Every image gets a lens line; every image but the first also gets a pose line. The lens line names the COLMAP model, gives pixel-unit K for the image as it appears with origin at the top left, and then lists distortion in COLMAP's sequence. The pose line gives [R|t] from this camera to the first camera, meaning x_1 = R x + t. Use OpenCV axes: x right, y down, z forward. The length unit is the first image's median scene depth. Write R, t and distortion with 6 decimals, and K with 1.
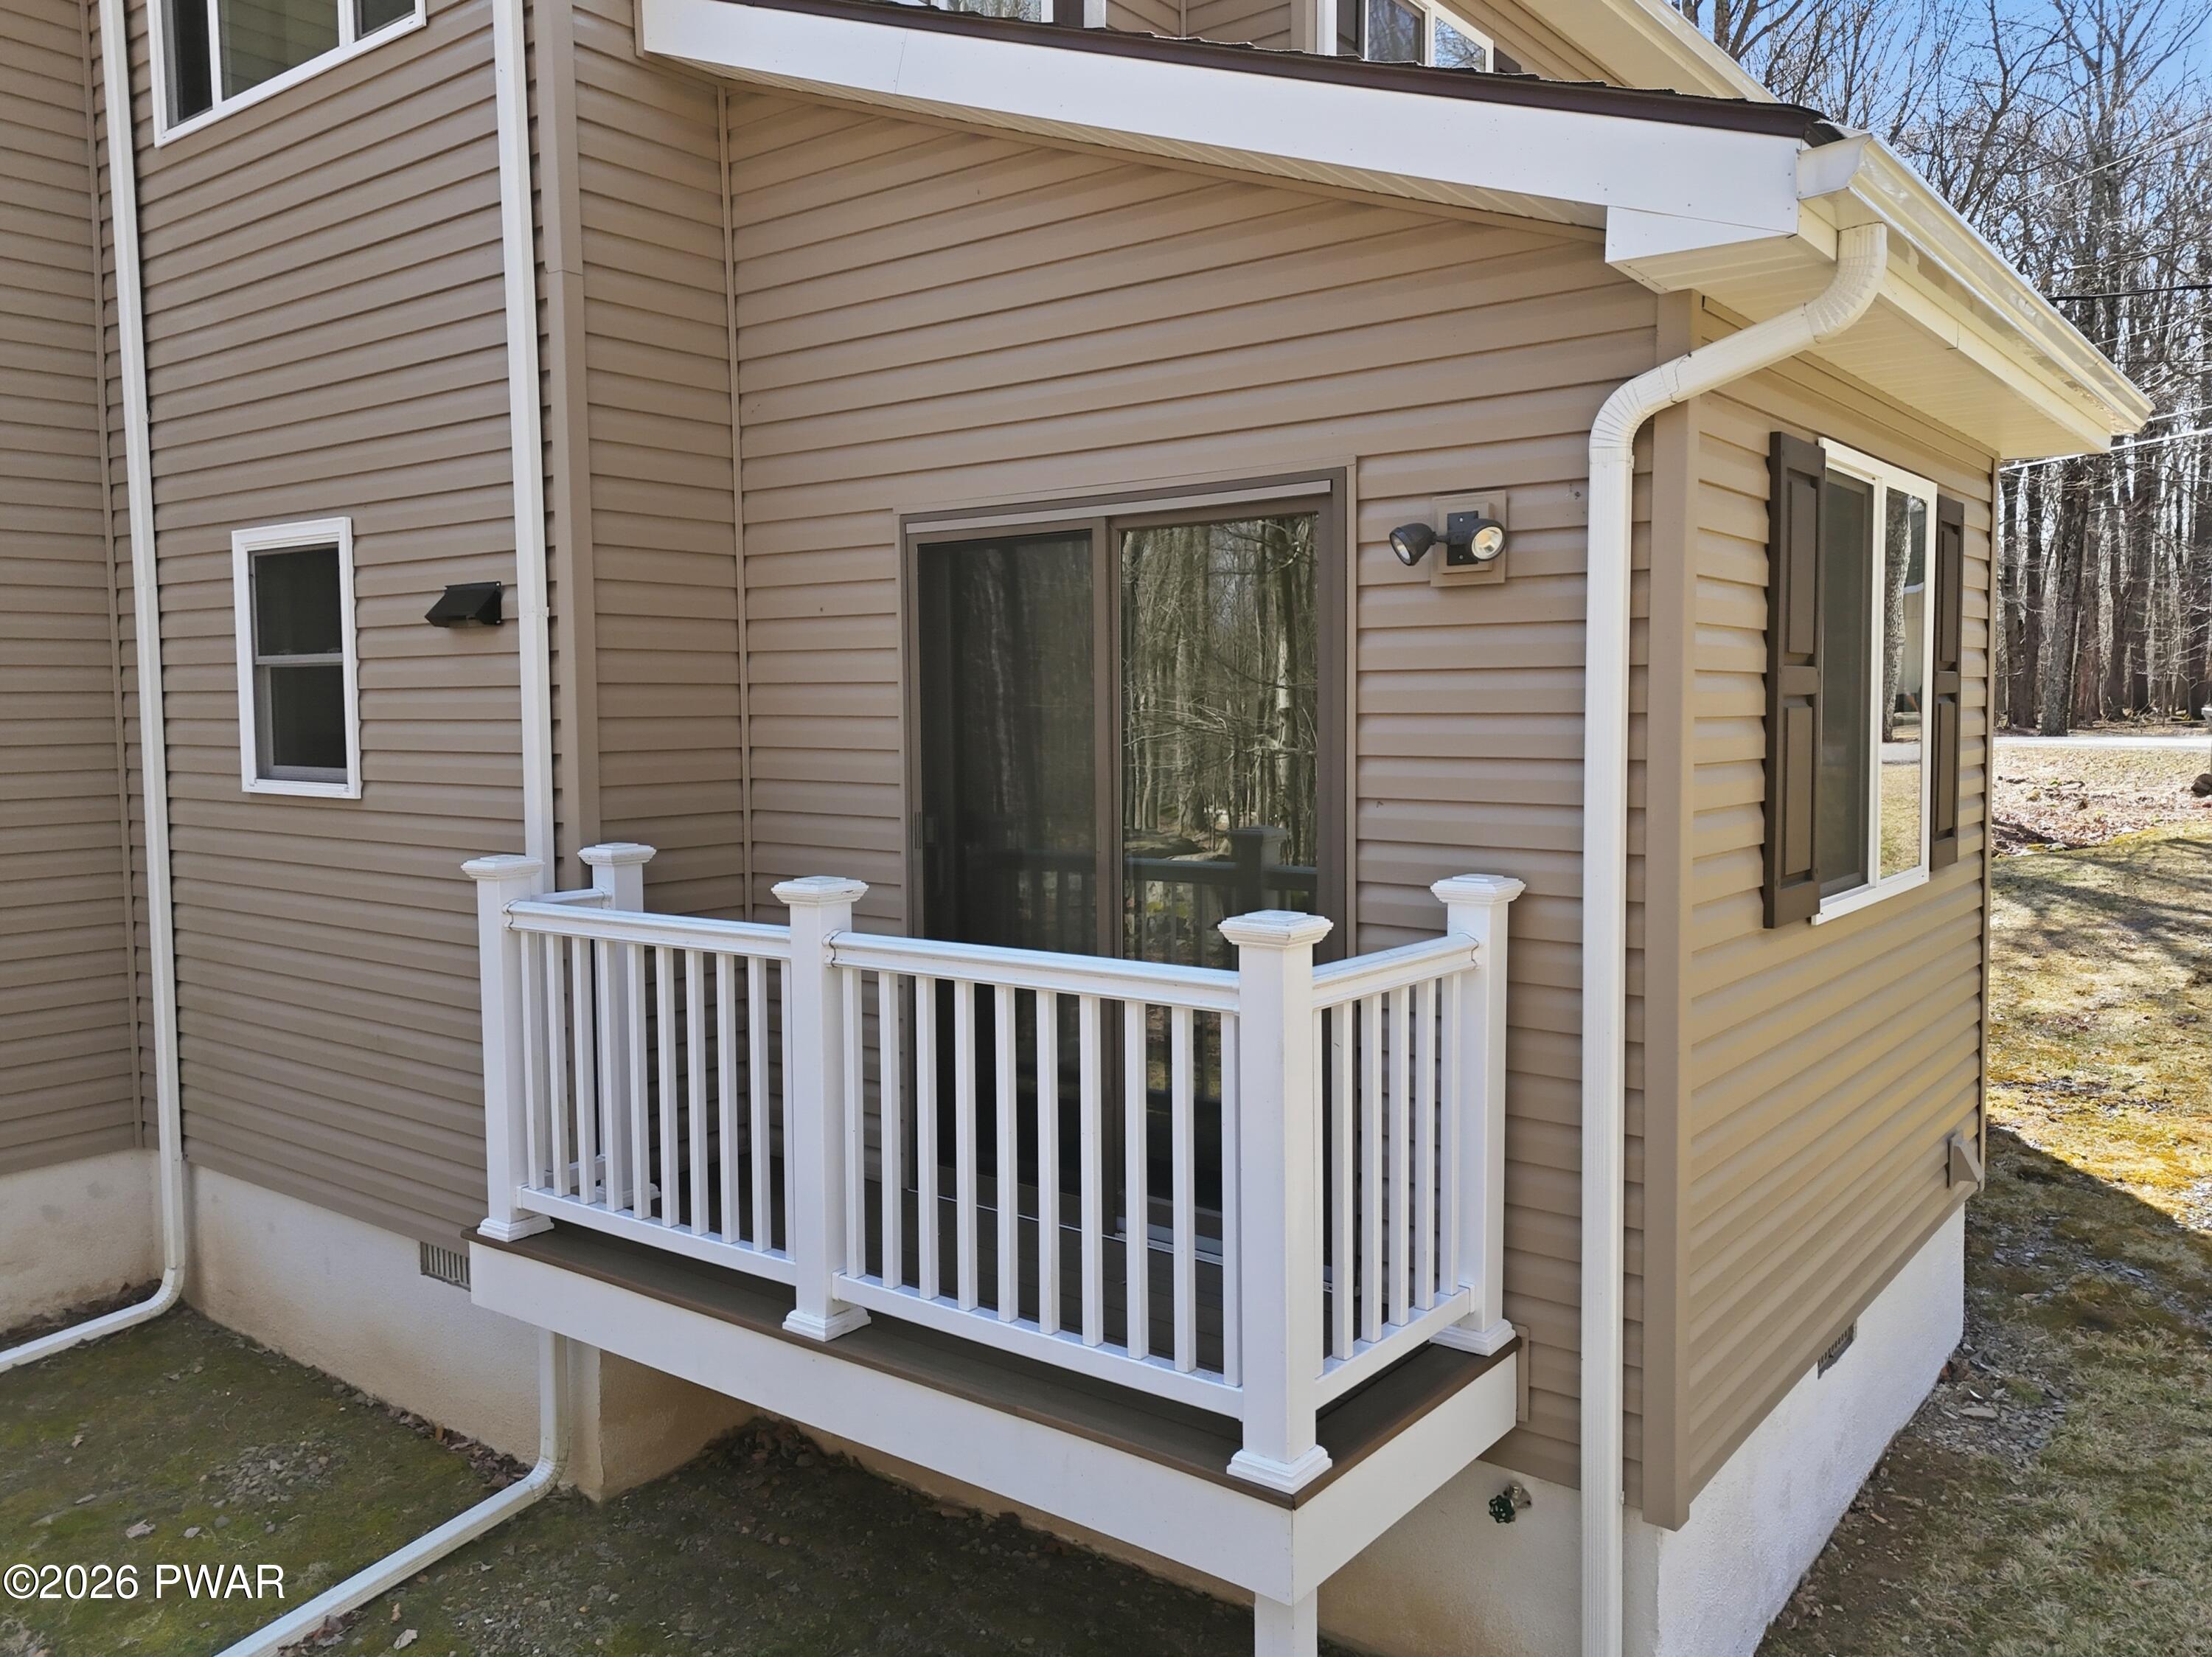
lens RADIAL K [[1661.7, 0, 1106.0], [0, 1661.7, 828.5], [0, 0, 1]] dist [0.072427, -0.073275]
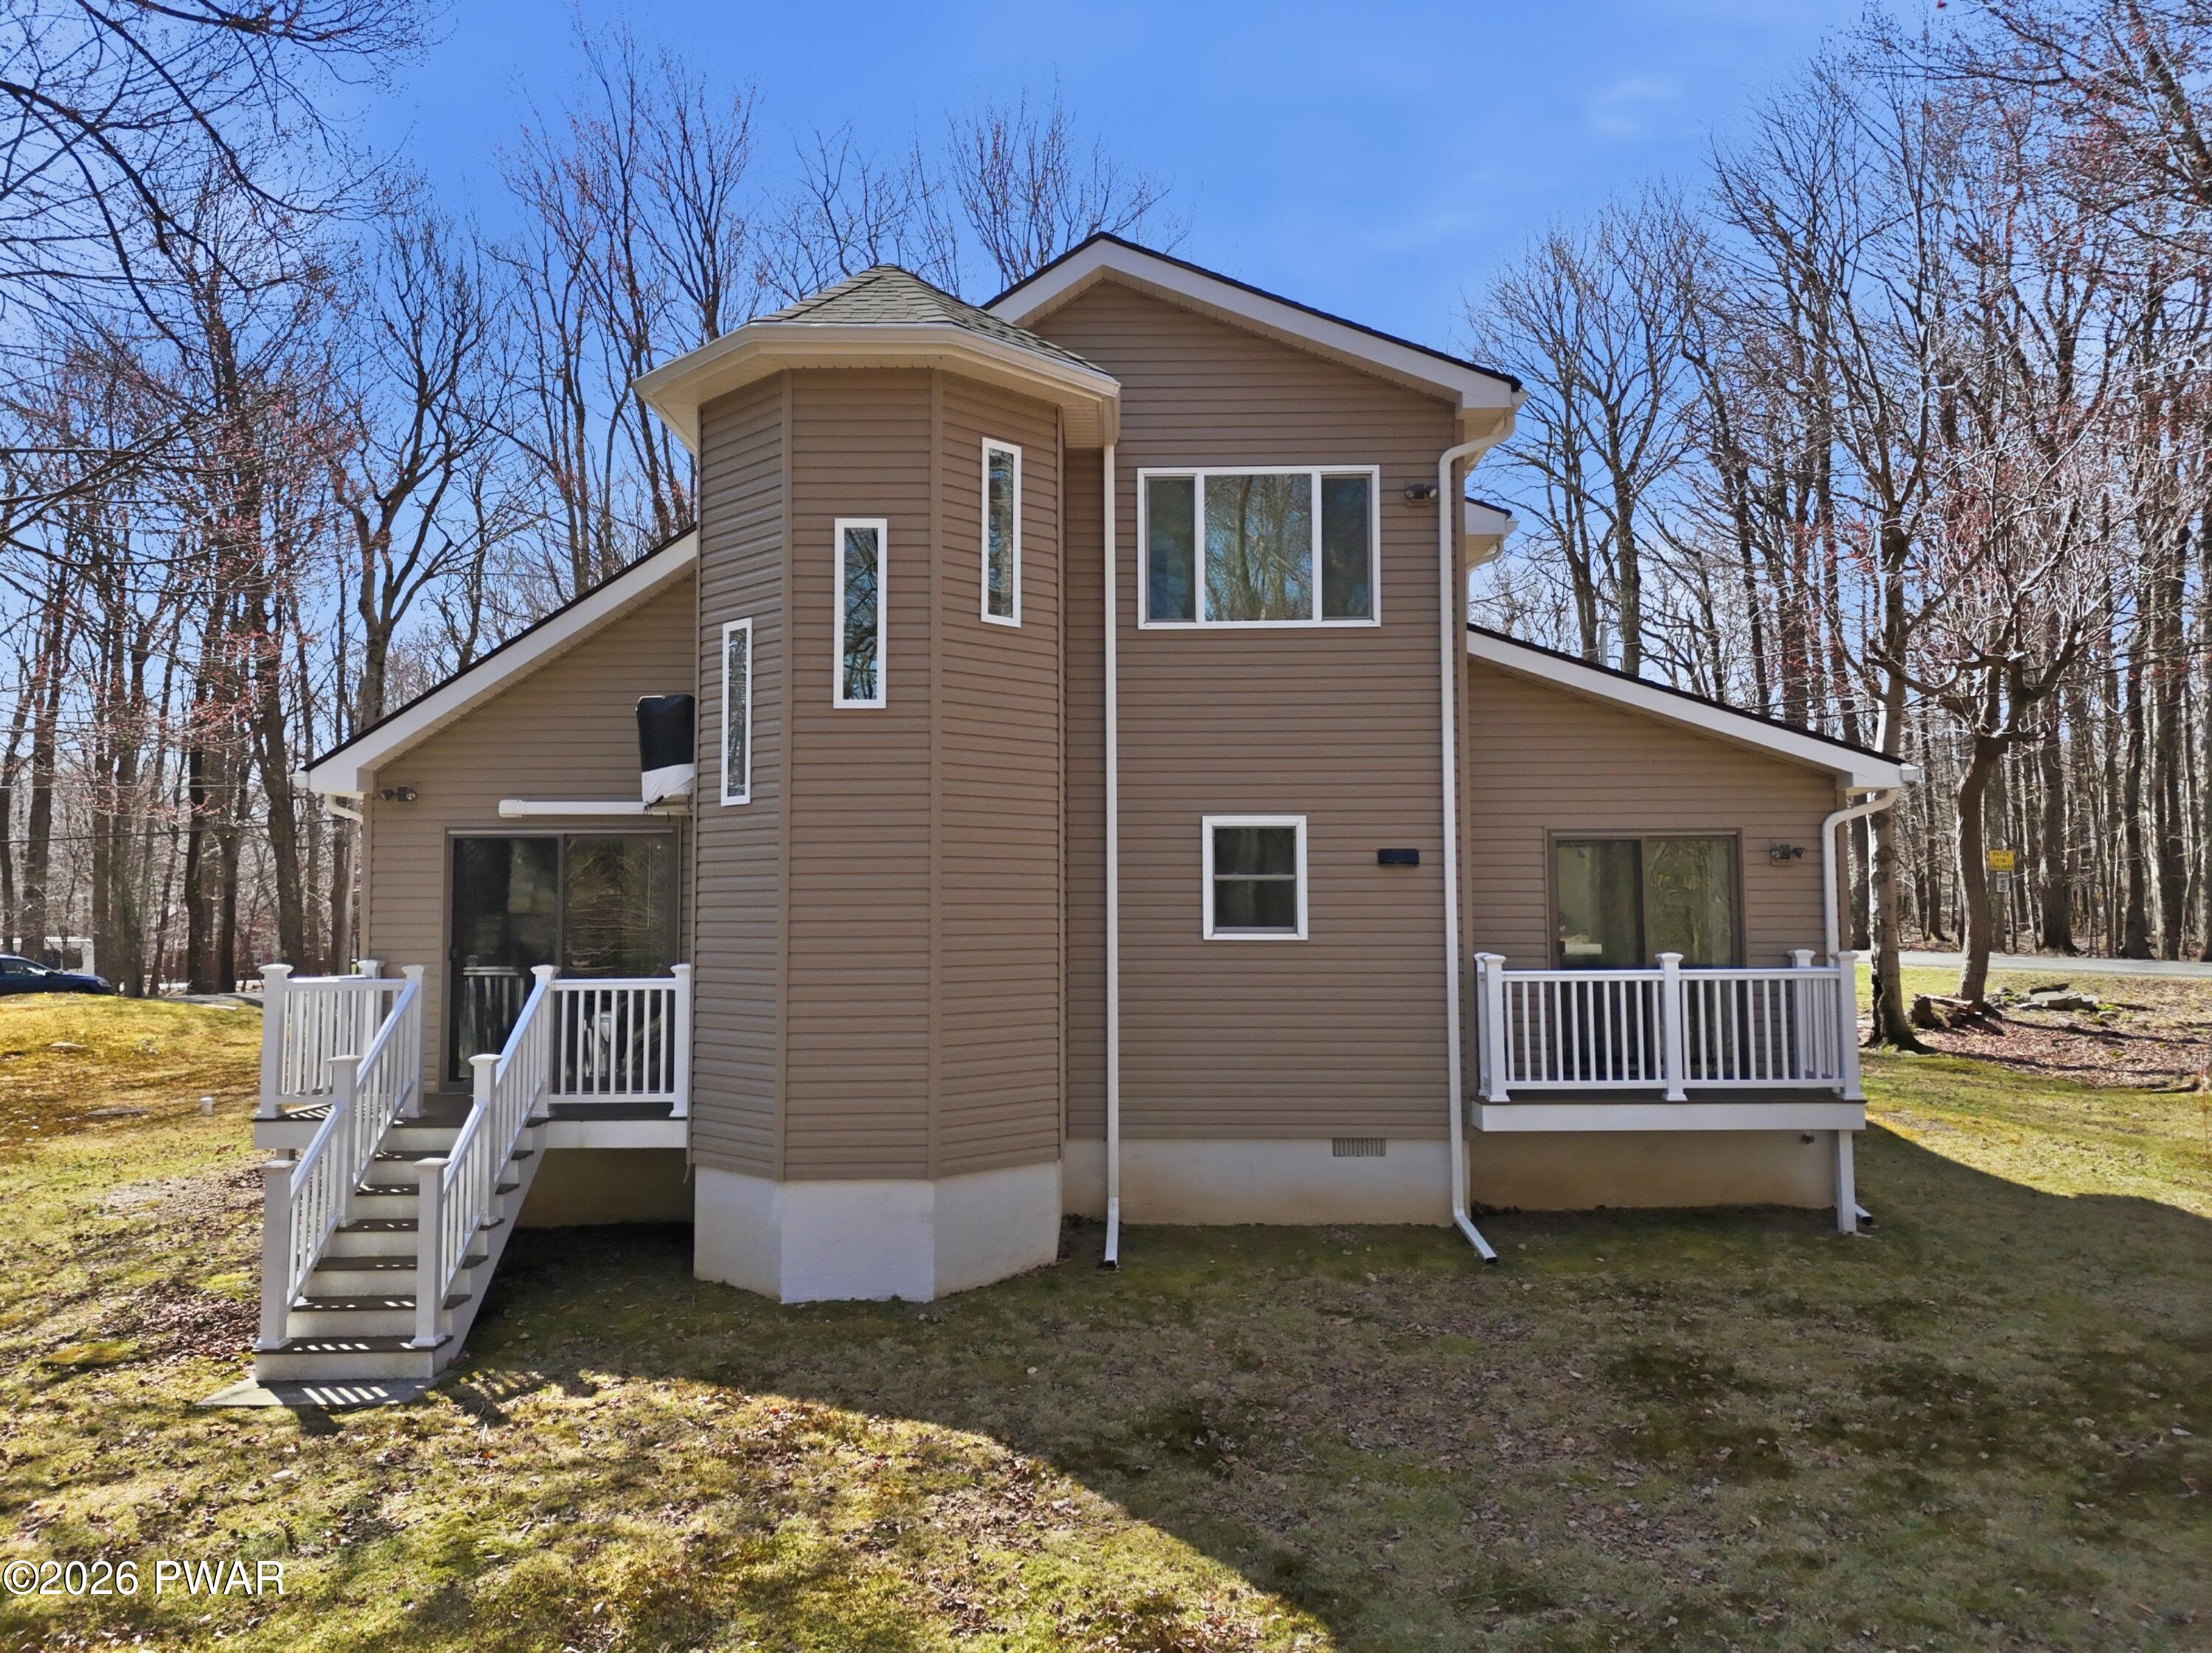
lens RADIAL K [[1644.7, 0, 1101.1], [0, 1644.7, 839.1], [0, 0, 1]] dist [0.077937, -0.065134]
pose [[0.802684, 0.031093, 0.595594, -2.127284], [0.044569, 0.992720, -0.111891, 0.087881], [-0.594737, 0.116359, 0.795455, -0.642920]]
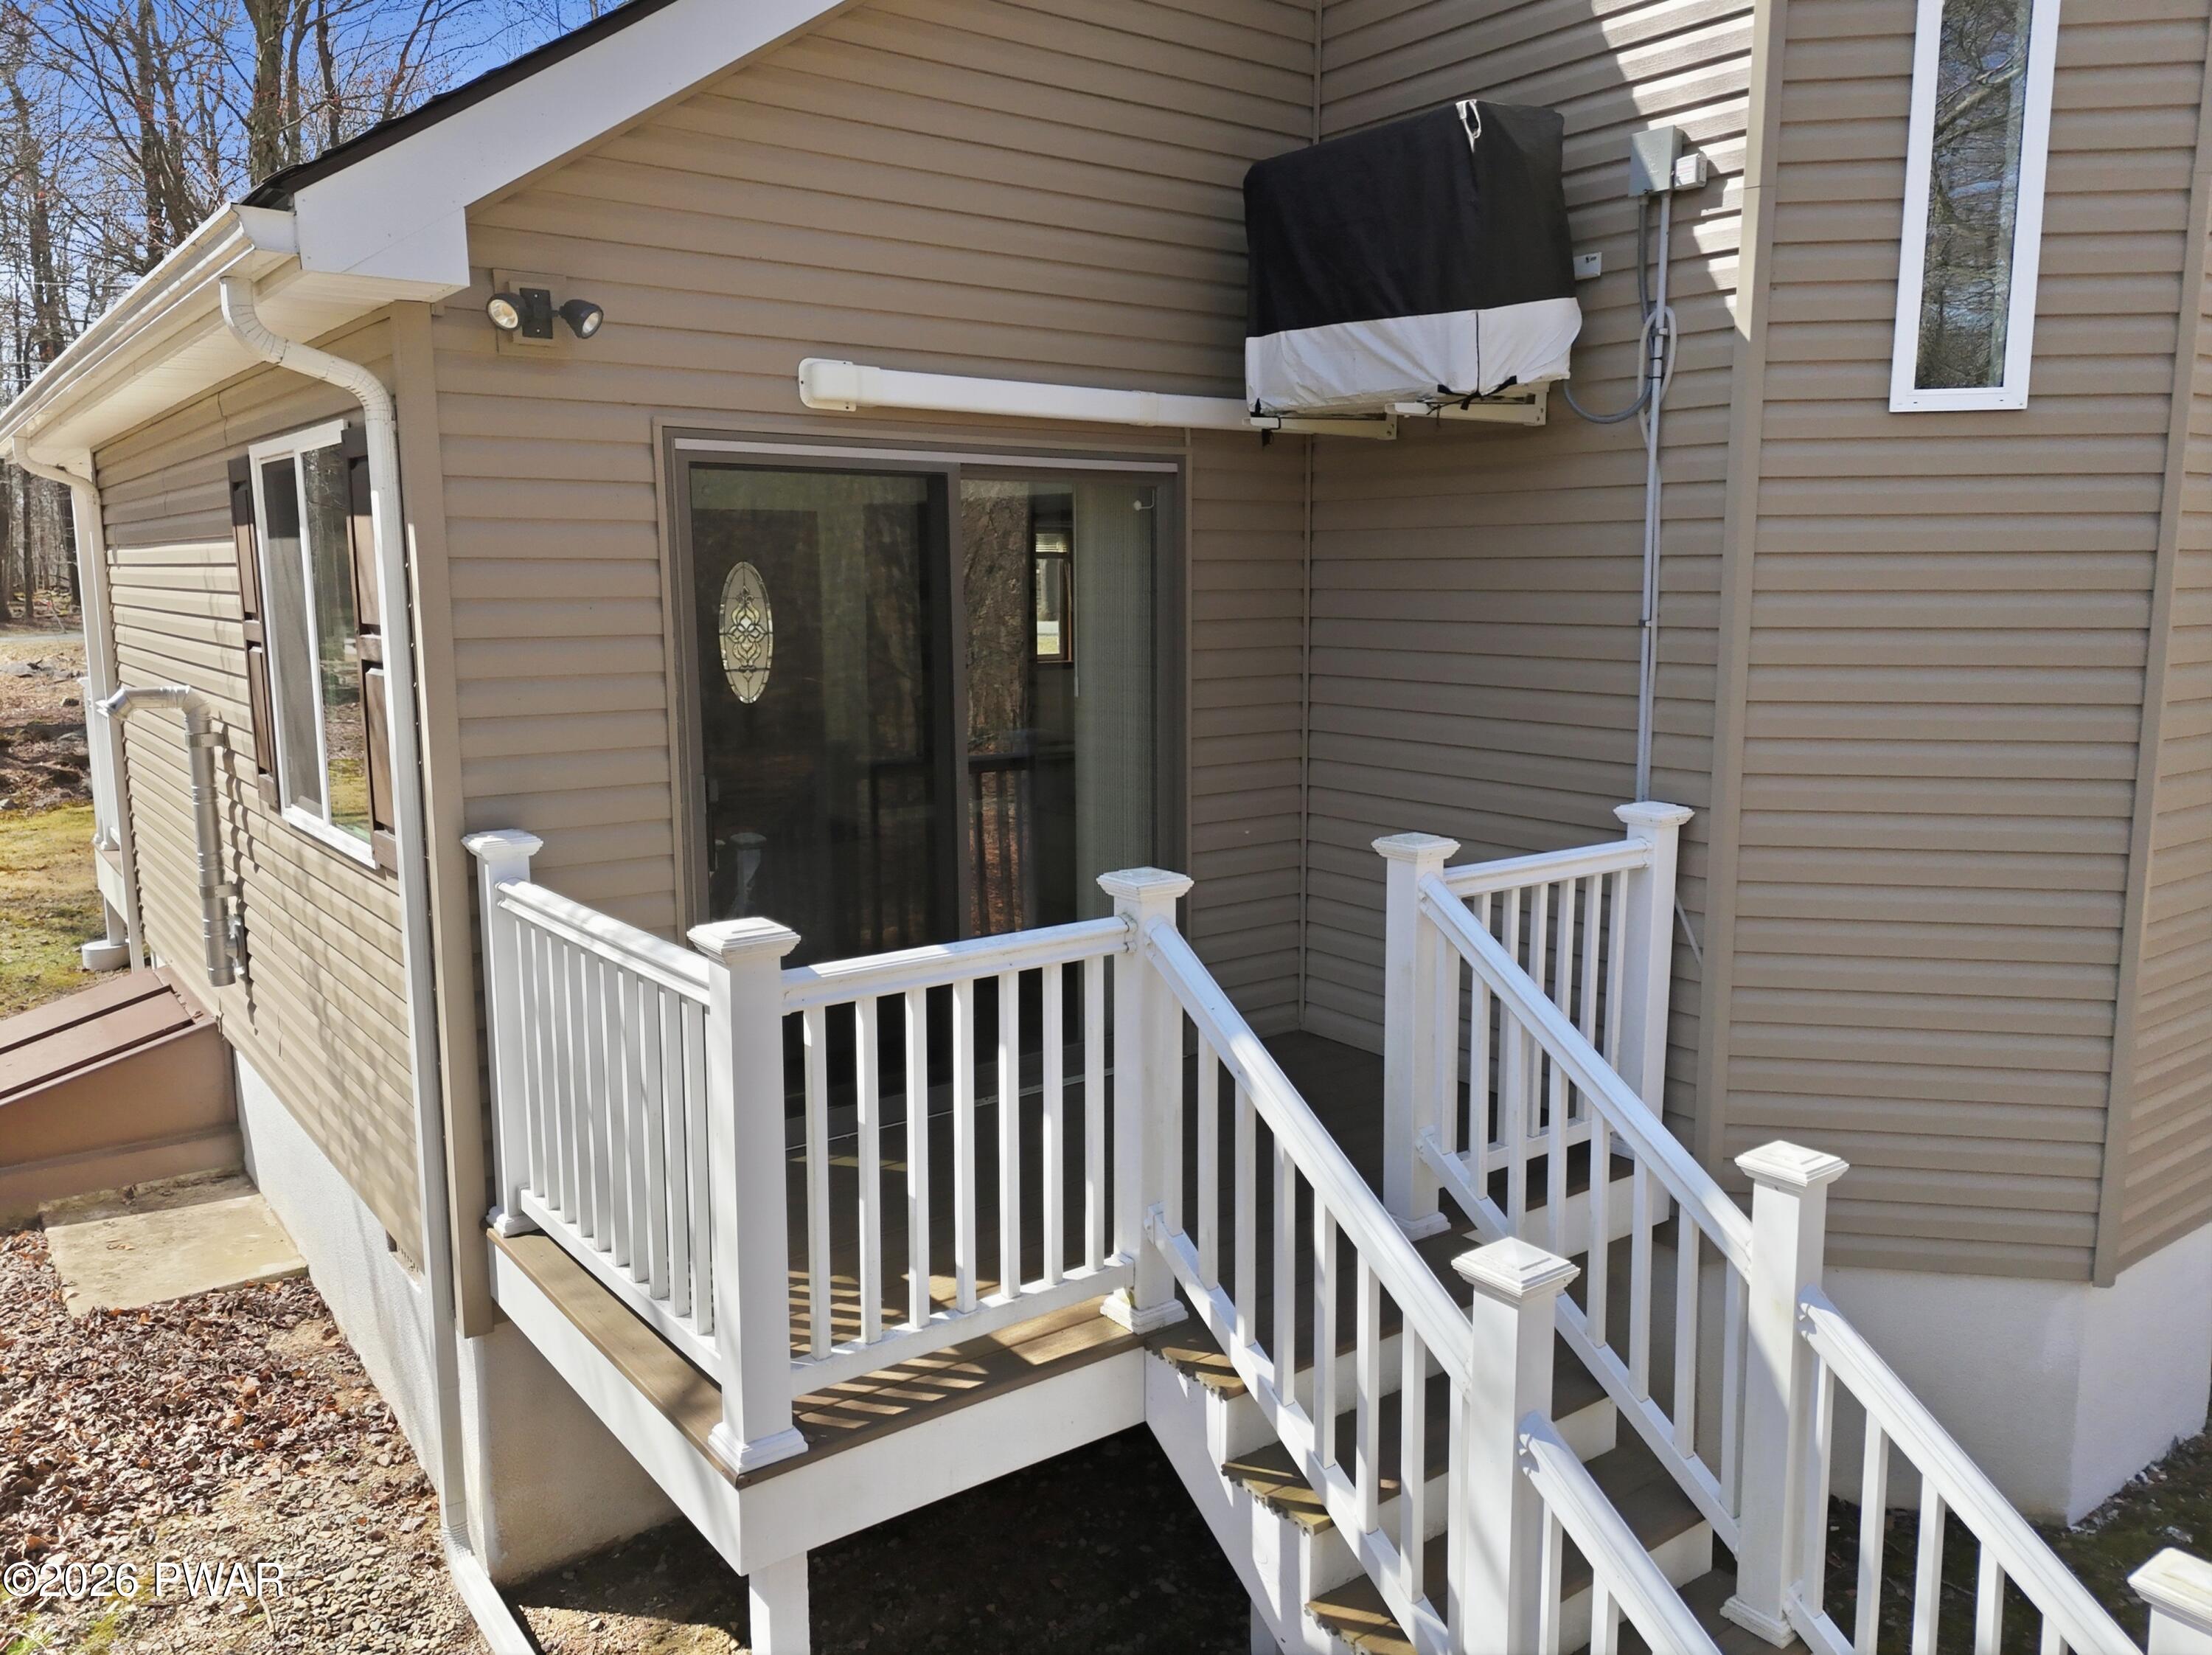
lens RADIAL K [[1661.8, 0, 1106.0], [0, 1661.8, 827.5], [0, 0, 1]] dist [0.072427, -0.073275]
pose [[0.280851, -0.141702, 0.949233, -2.212391], [0.073561, 0.989309, 0.125920, -0.142634], [-0.956928, 0.034462, 0.288272, 1.472826]]
